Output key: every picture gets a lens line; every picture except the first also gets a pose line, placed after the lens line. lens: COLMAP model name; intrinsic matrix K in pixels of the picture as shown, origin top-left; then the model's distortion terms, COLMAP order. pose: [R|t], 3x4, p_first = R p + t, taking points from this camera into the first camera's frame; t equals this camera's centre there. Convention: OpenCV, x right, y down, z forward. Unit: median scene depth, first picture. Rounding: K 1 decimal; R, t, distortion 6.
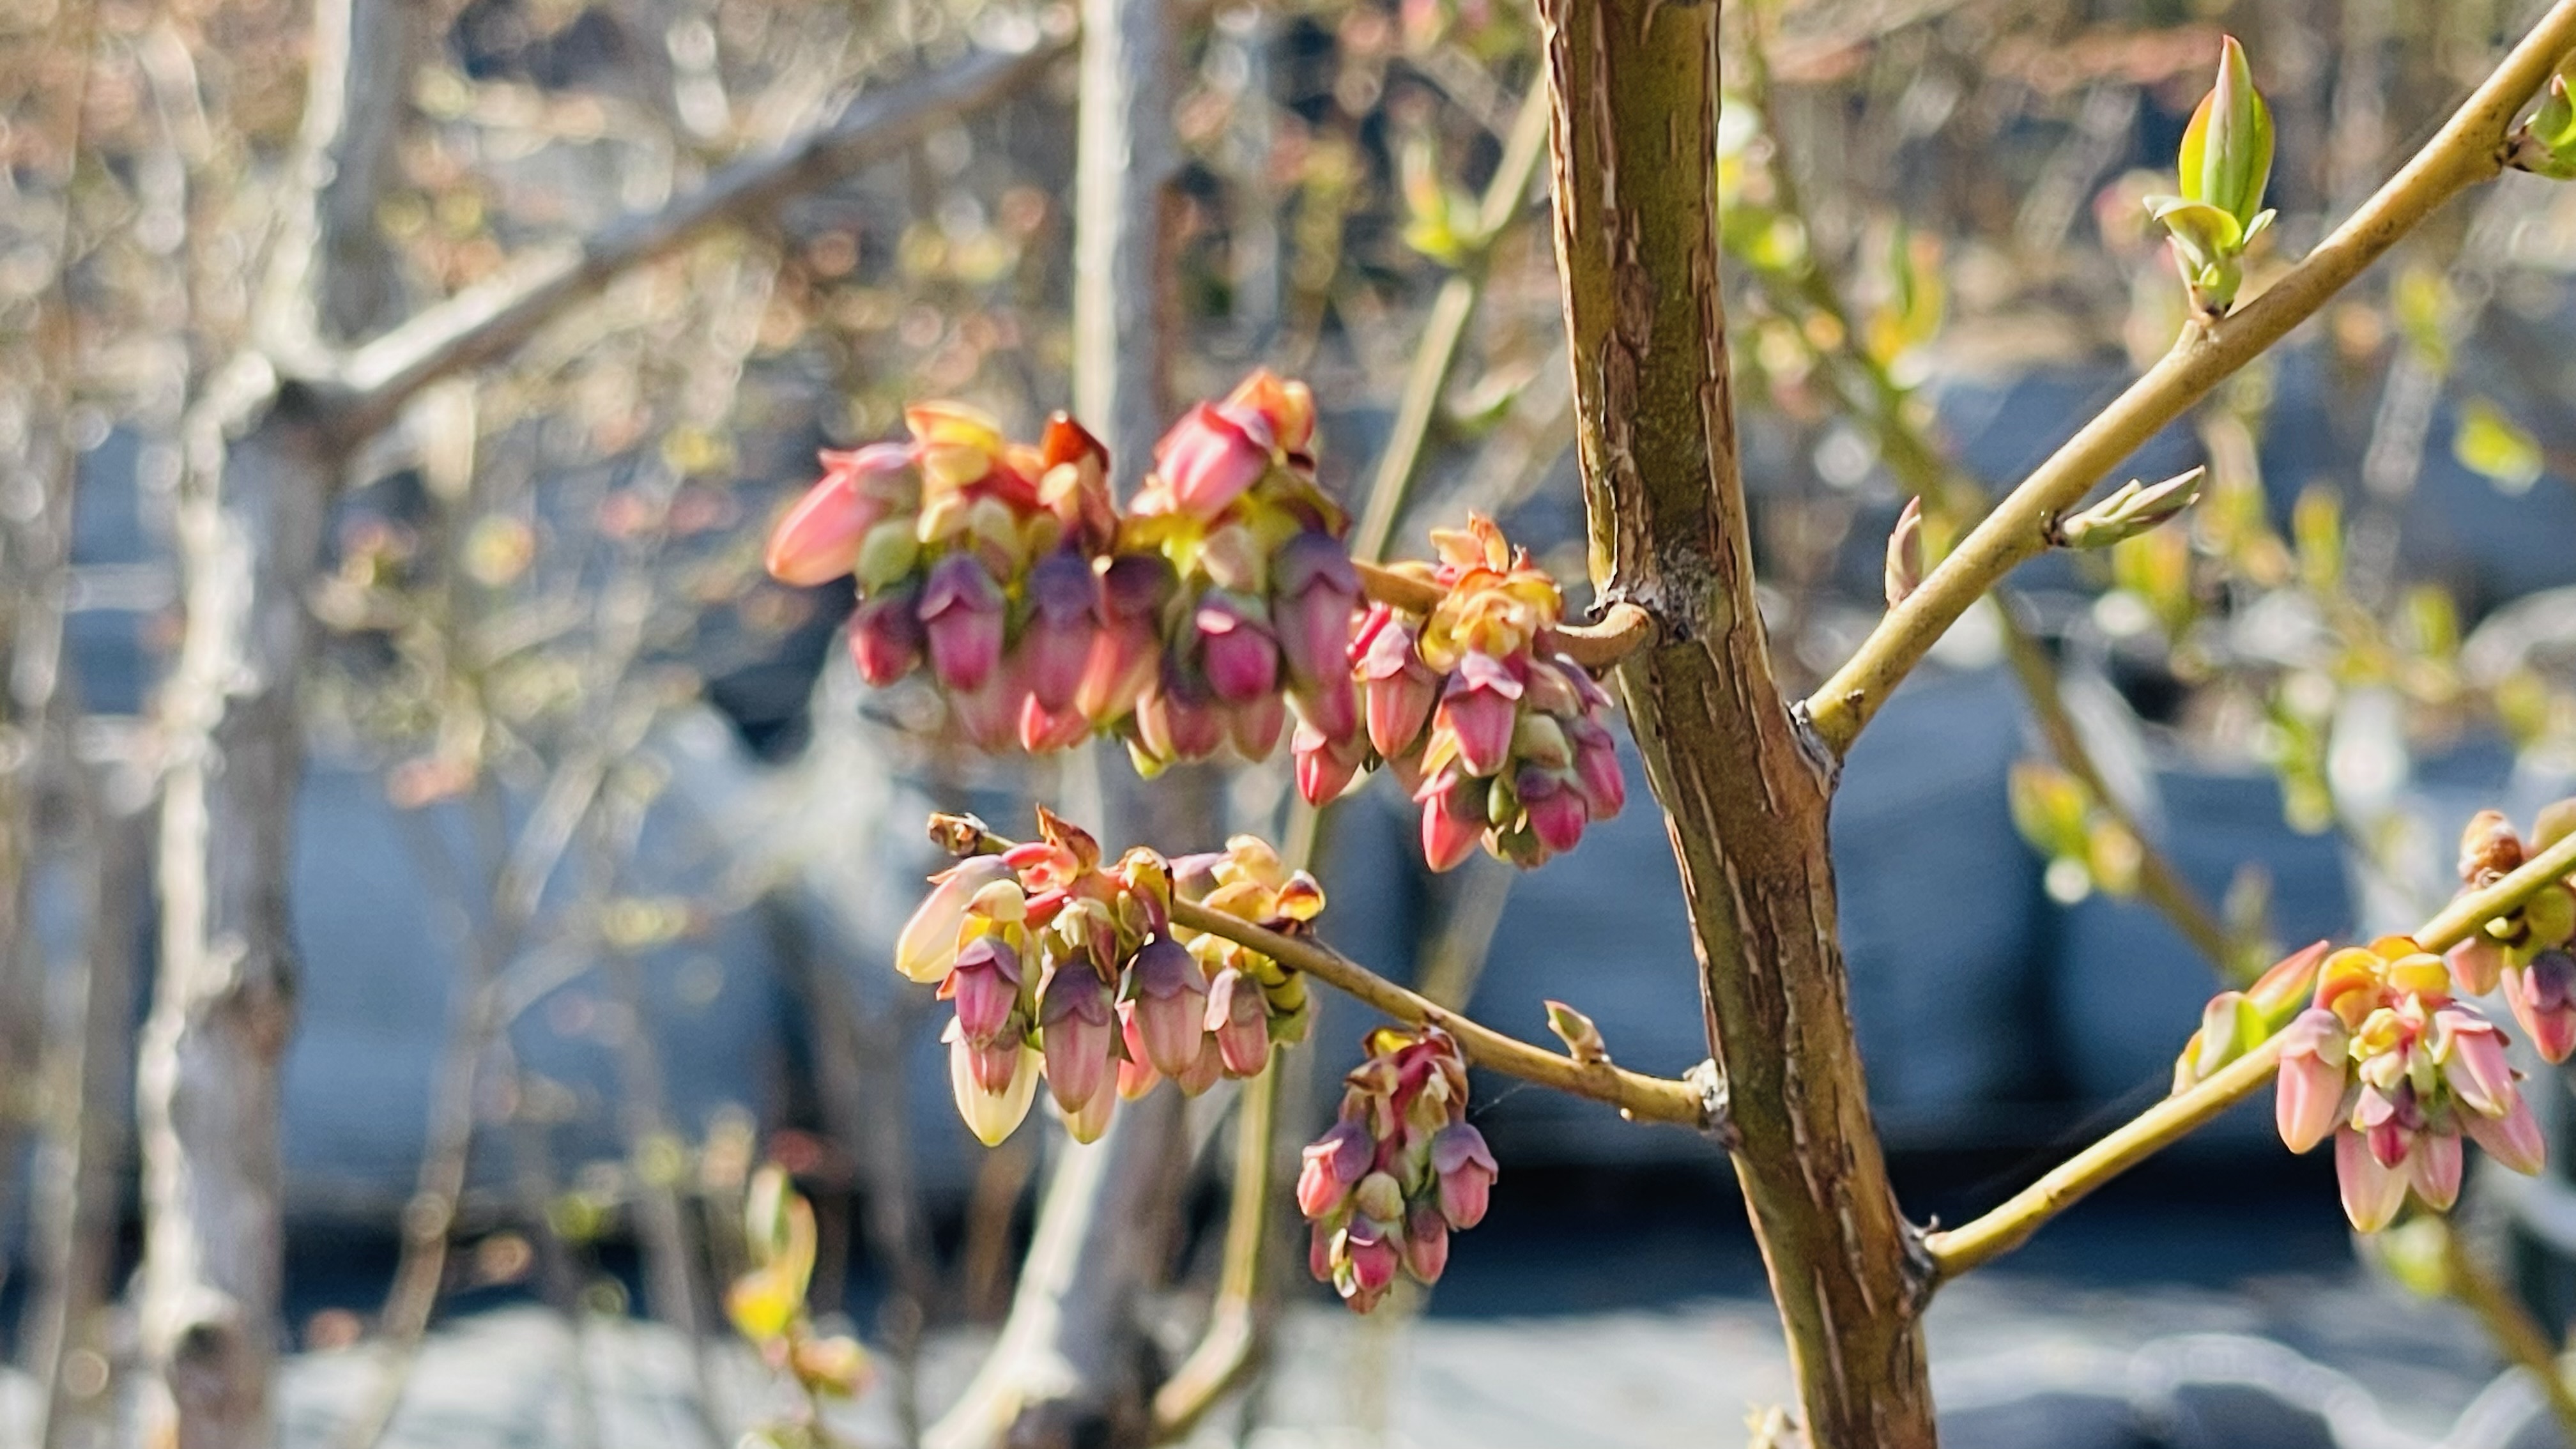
lens RADIAL K [[7665.0, 0, 1288.0], [0, 7665.0, 724.5], [0, 0, 1]] dist [-0.118960, -0.553953]
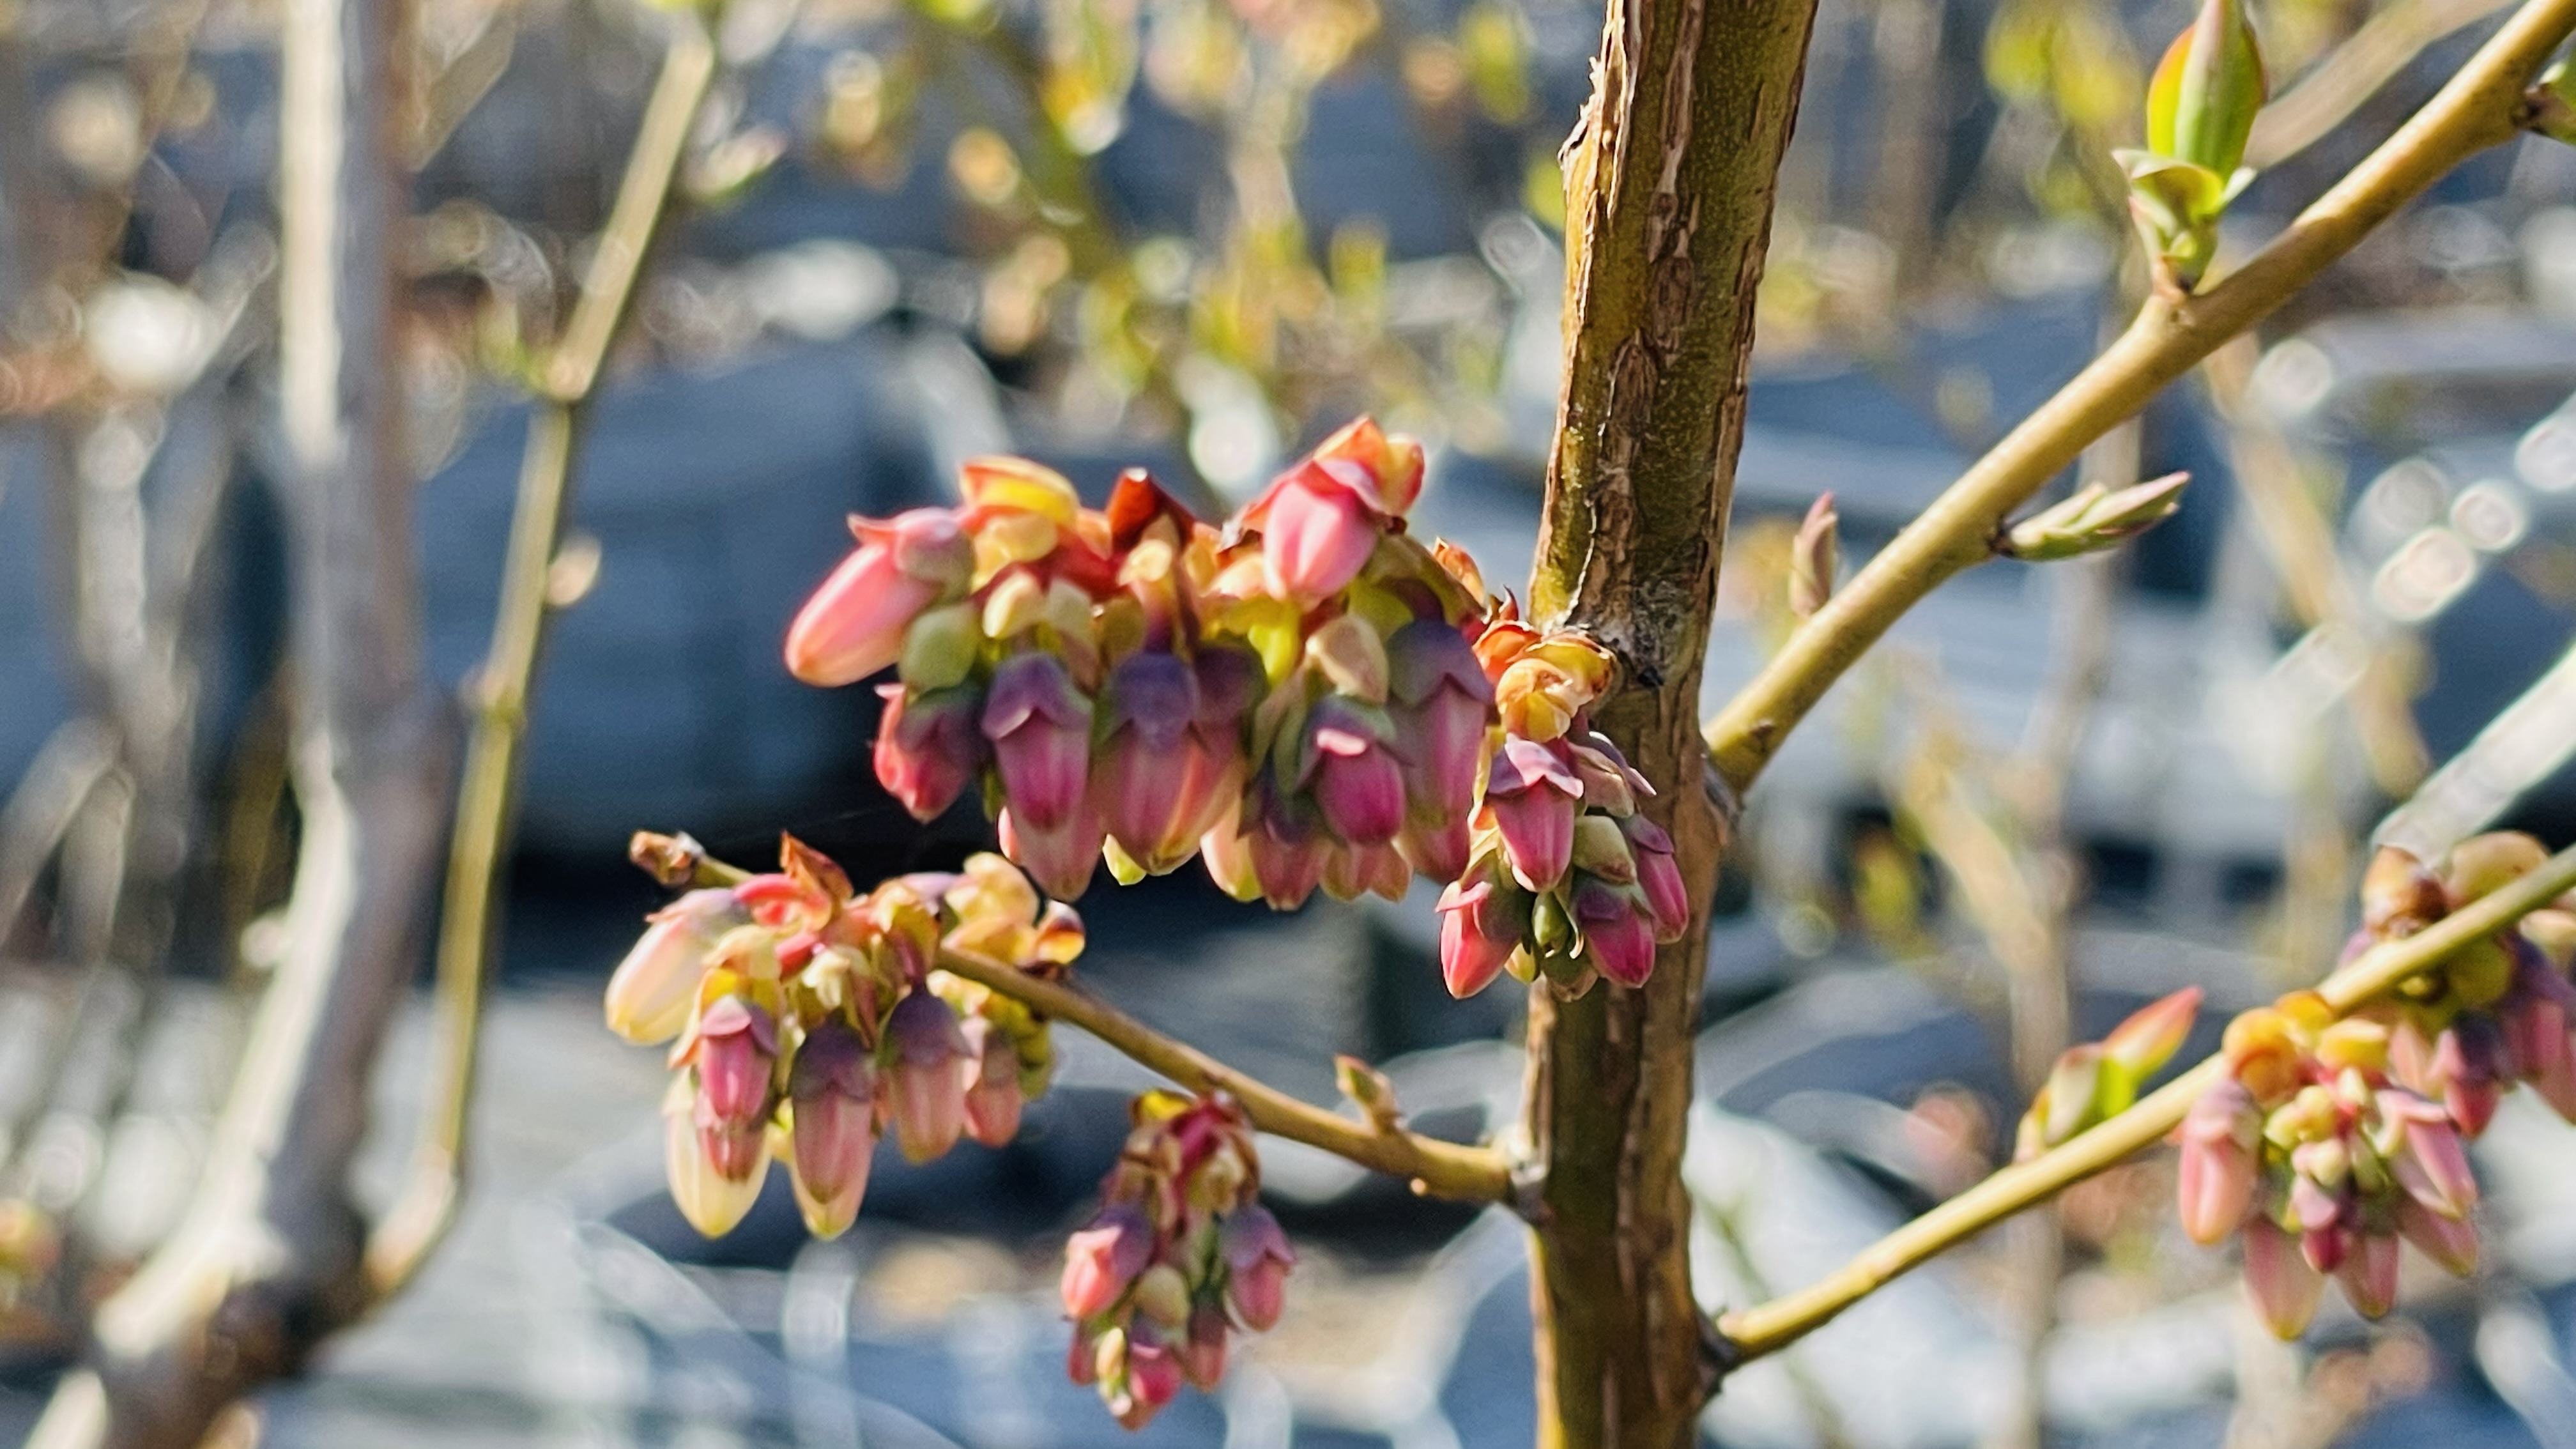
lens RADIAL K [[7665.0, 0, 1288.0], [0, 7665.0, 724.5], [0, 0, 1]] dist [-0.118960, -0.553953]
pose [[0.984102, 0.016960, 0.176795, -0.129051], [-0.026100, 0.998433, 0.049502, -0.045072], [-0.175678, -0.053329, 0.983002, 0.173653]]
